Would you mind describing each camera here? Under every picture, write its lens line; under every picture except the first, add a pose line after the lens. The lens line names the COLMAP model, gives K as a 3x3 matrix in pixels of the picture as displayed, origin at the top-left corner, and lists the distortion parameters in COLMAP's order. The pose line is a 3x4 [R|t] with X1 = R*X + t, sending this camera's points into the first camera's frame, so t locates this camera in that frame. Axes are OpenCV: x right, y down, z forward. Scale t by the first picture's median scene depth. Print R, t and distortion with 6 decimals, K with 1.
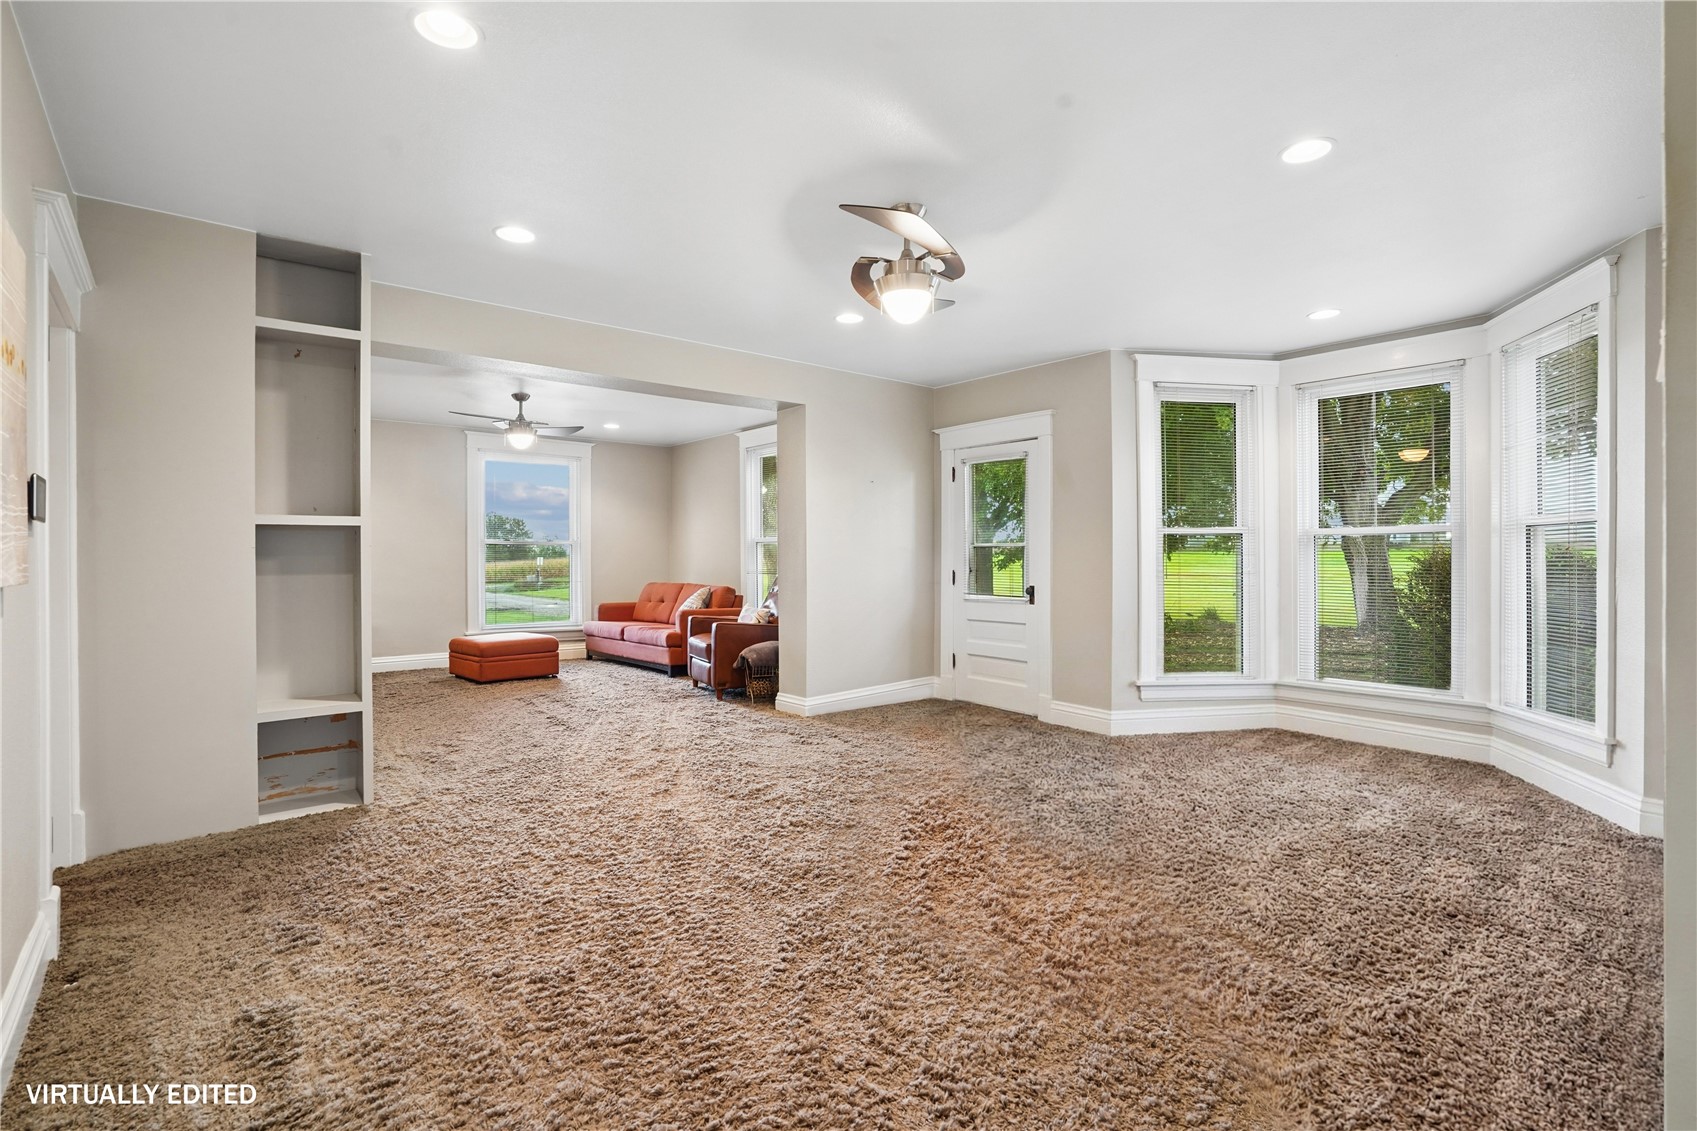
lens RADIAL K [[779.2, 0, 852.0], [0, 779.2, 558.3], [0, 0, 1]] dist [-0.038314, -0.000453]
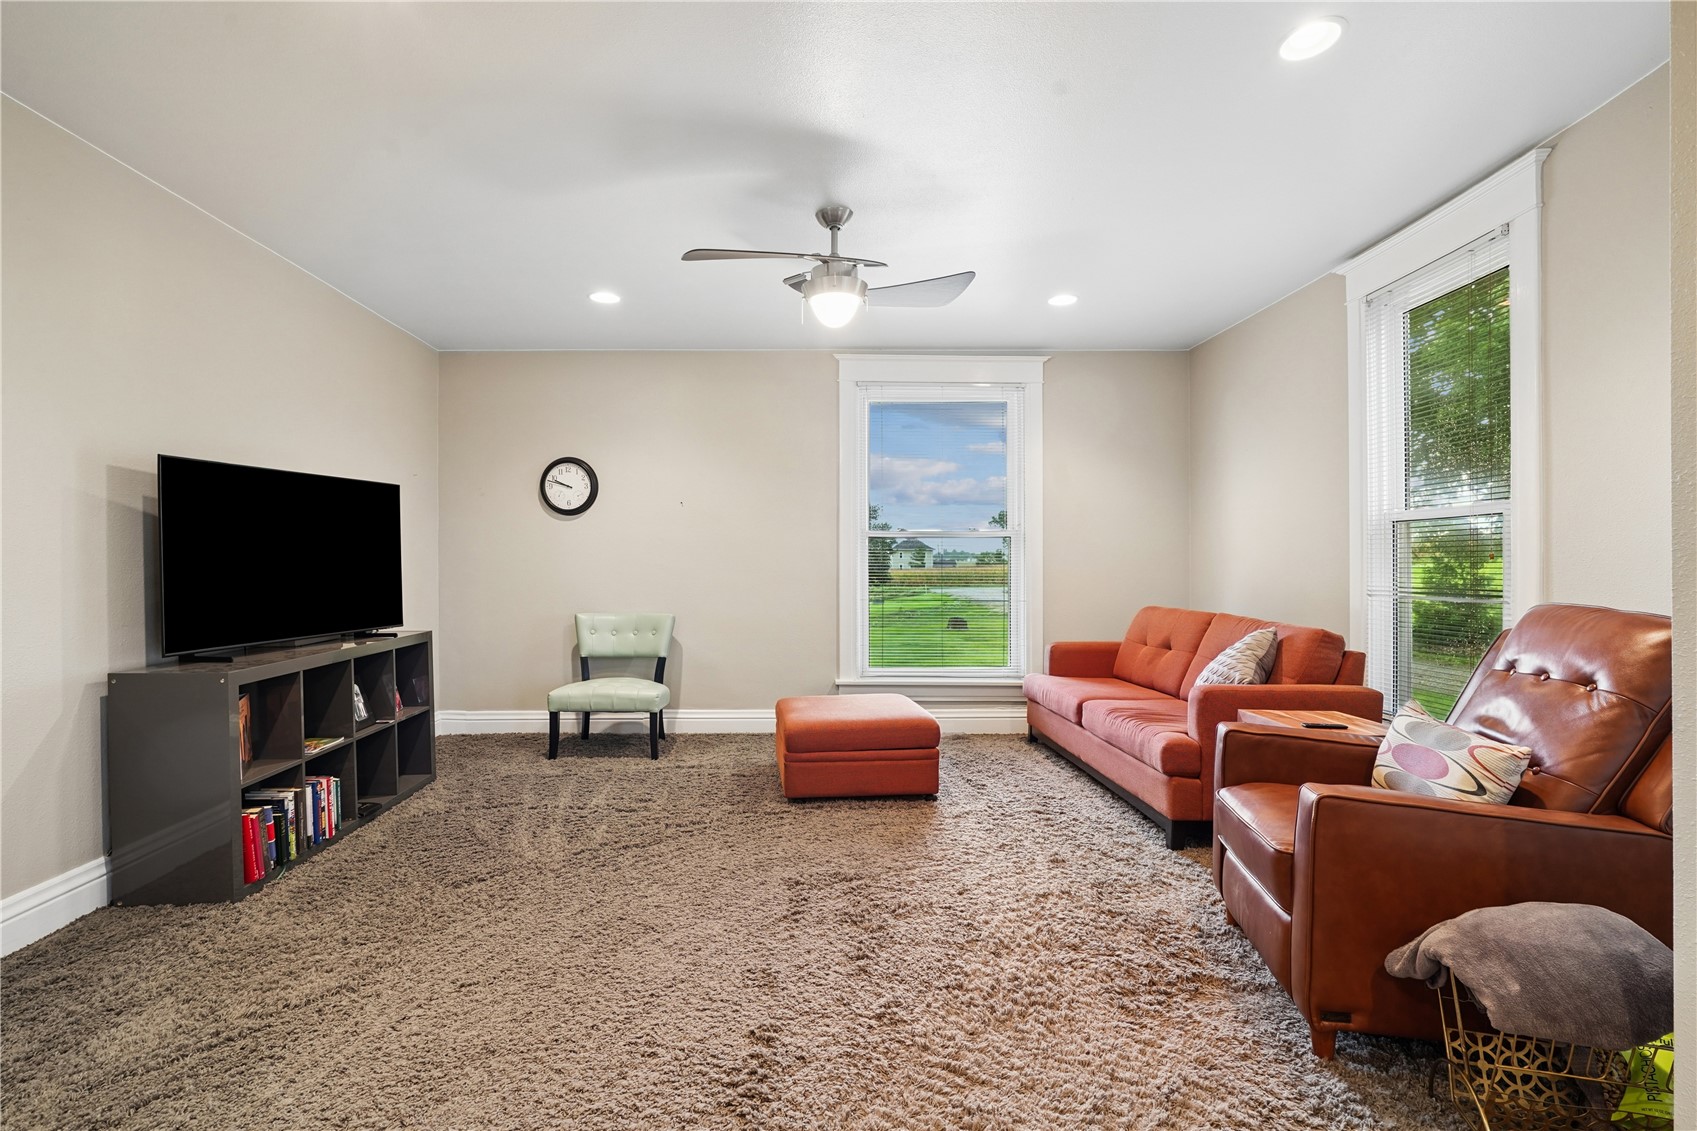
lens RADIAL K [[779.2, 0, 860.0], [0, 779.2, 567.3], [0, 0, 1]] dist [-0.038314, -0.000453]
pose [[0.793813, 0.005422, -0.608137, -0.128277], [-0.003104, 0.999983, 0.004864, 0.002395], [0.608154, -0.001974, 0.793817, 0.631811]]
